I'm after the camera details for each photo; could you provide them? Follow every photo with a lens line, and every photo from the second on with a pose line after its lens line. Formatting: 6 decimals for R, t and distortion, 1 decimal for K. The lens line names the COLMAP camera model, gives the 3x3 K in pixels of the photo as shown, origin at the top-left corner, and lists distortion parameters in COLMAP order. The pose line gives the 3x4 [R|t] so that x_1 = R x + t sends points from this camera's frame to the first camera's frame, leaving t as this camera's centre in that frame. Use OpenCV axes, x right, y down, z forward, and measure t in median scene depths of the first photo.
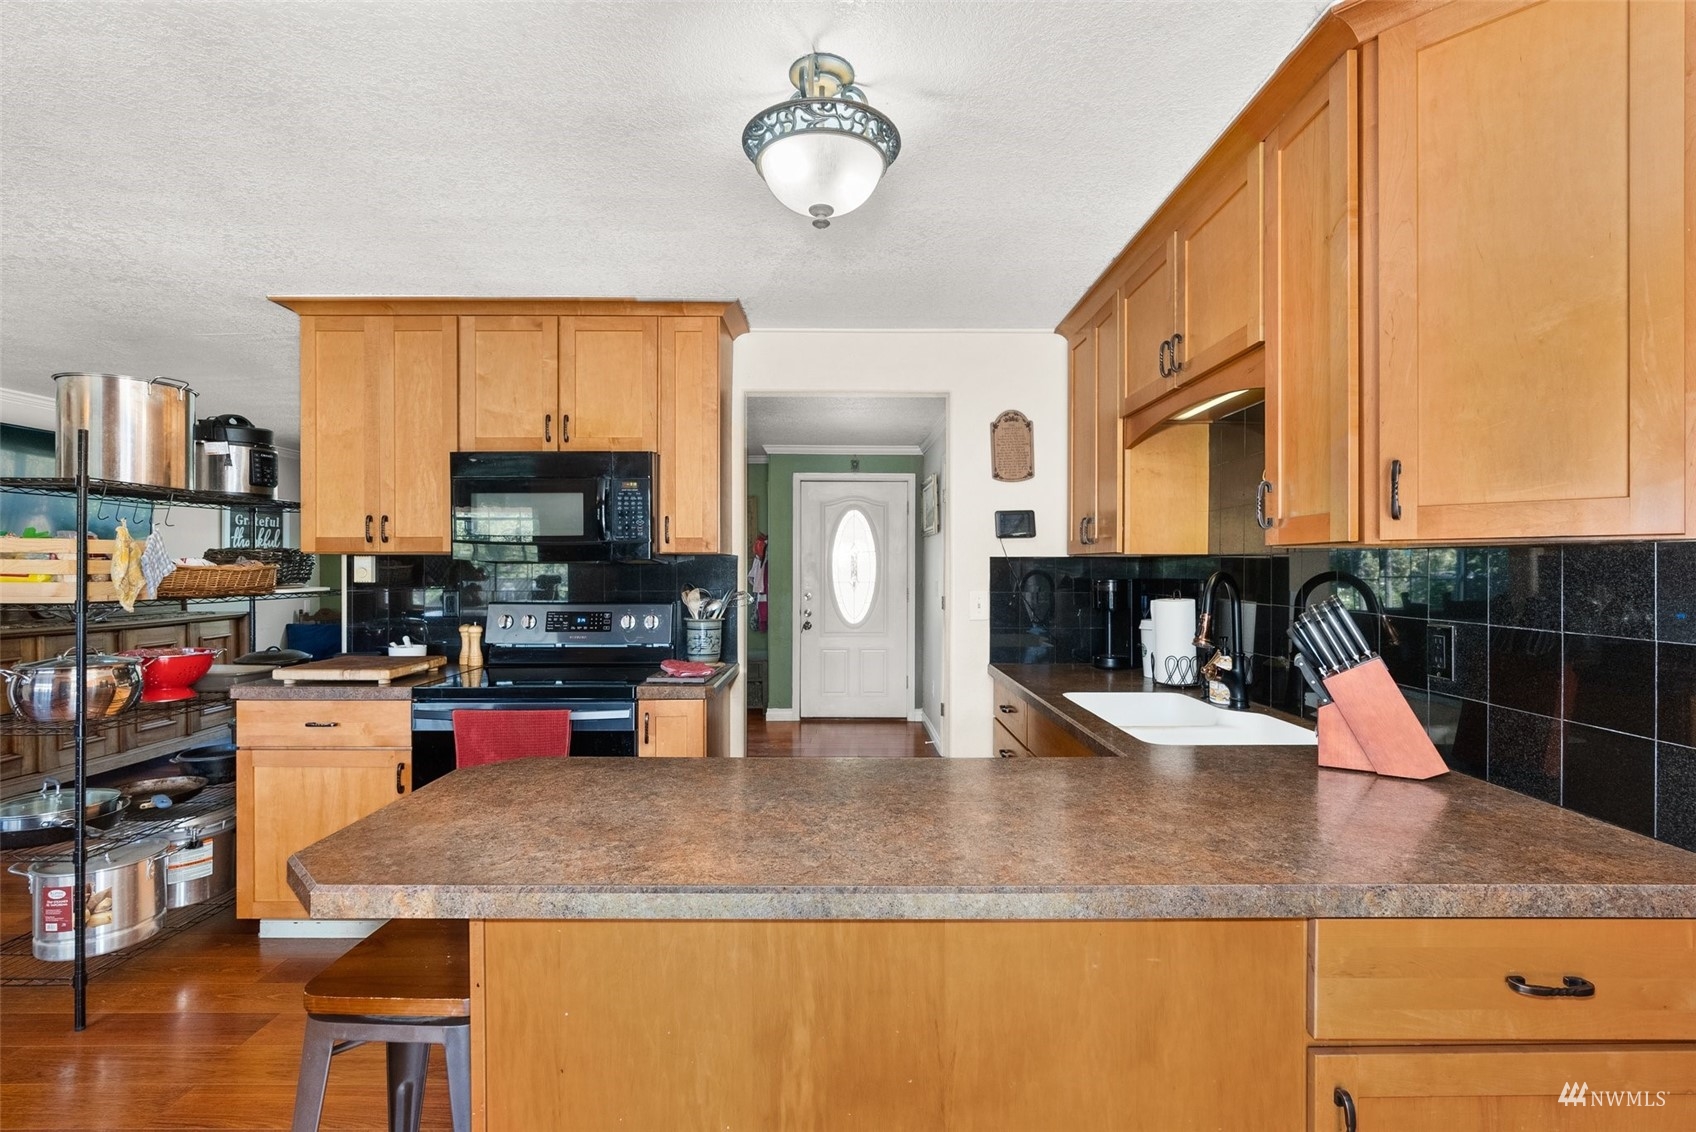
lens RADIAL K [[762.9, 0, 848.0], [0, 762.9, 566.0], [0, 0, 1]] dist [-0.012420, 0.000236]
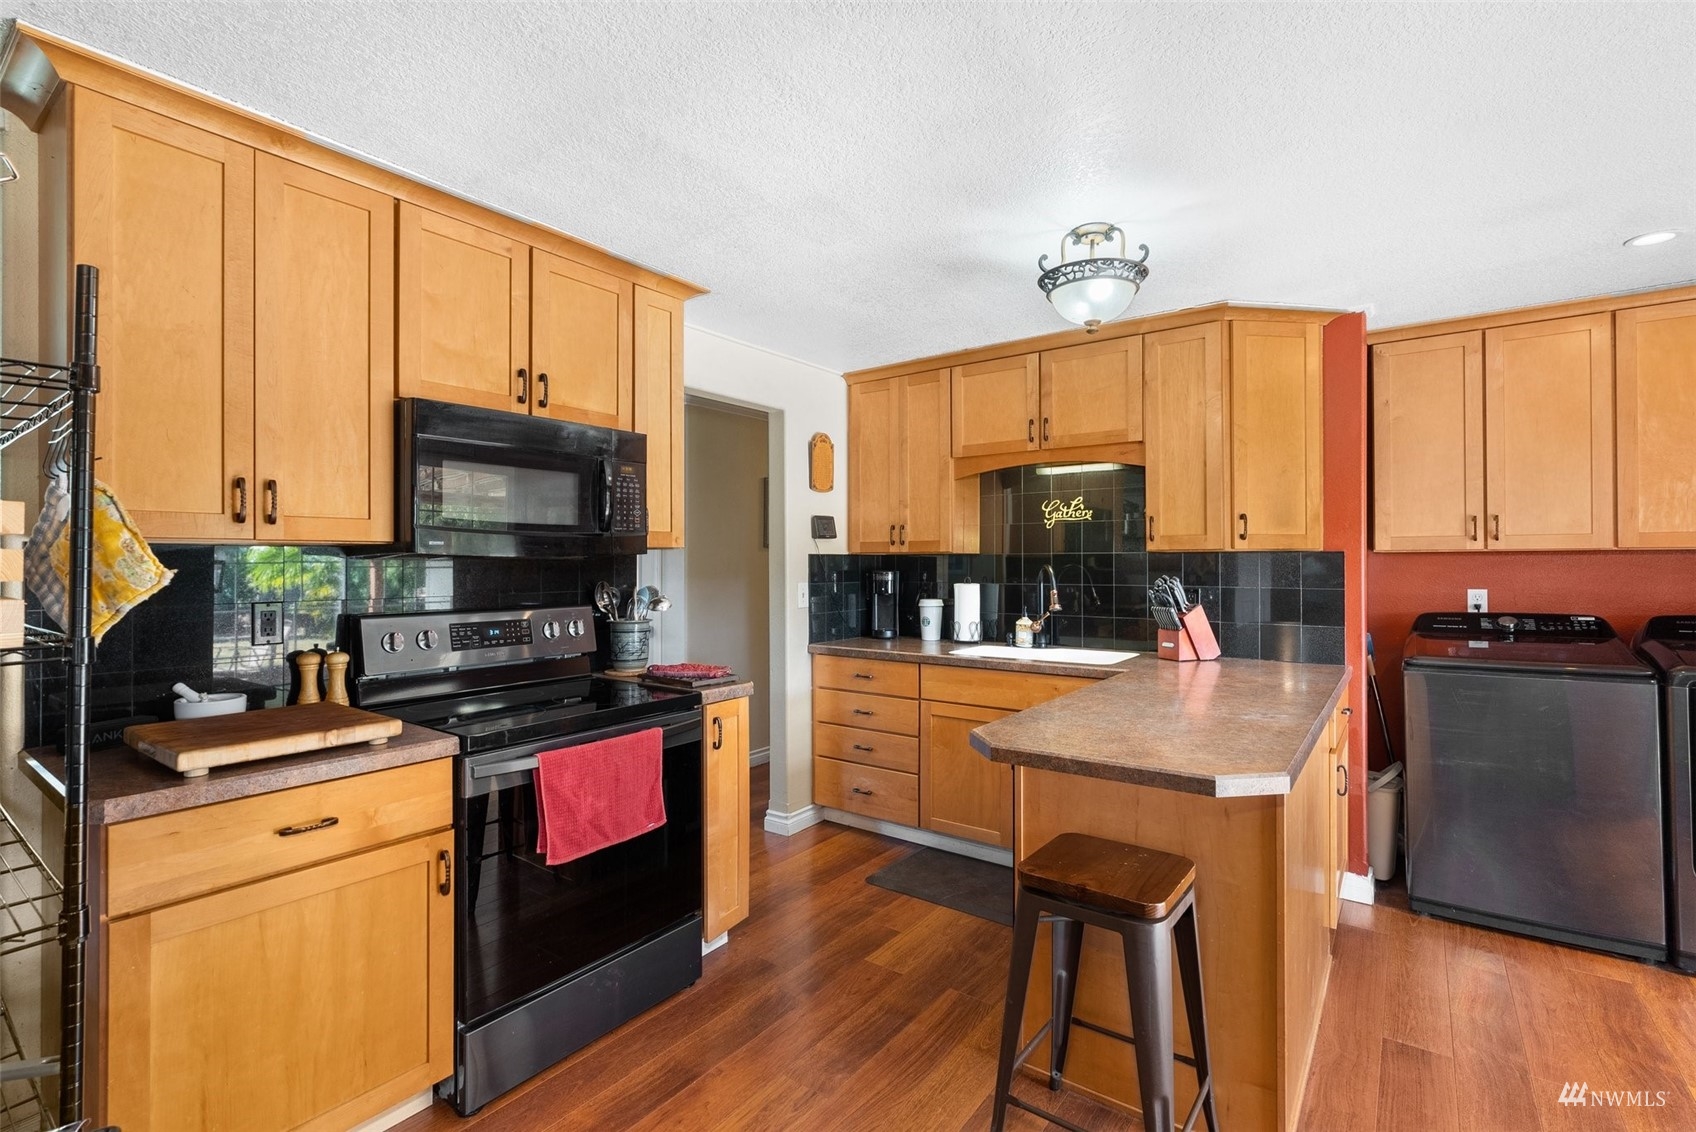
lens RADIAL K [[762.9, 0, 848.0], [0, 762.9, 566.0], [0, 0, 1]] dist [-0.012420, 0.000236]
pose [[0.598505, -0.005440, 0.801101, -0.775232], [0.000698, 0.999980, 0.006268, -0.000762], [-0.801119, -0.003192, 0.598497, 0.253720]]
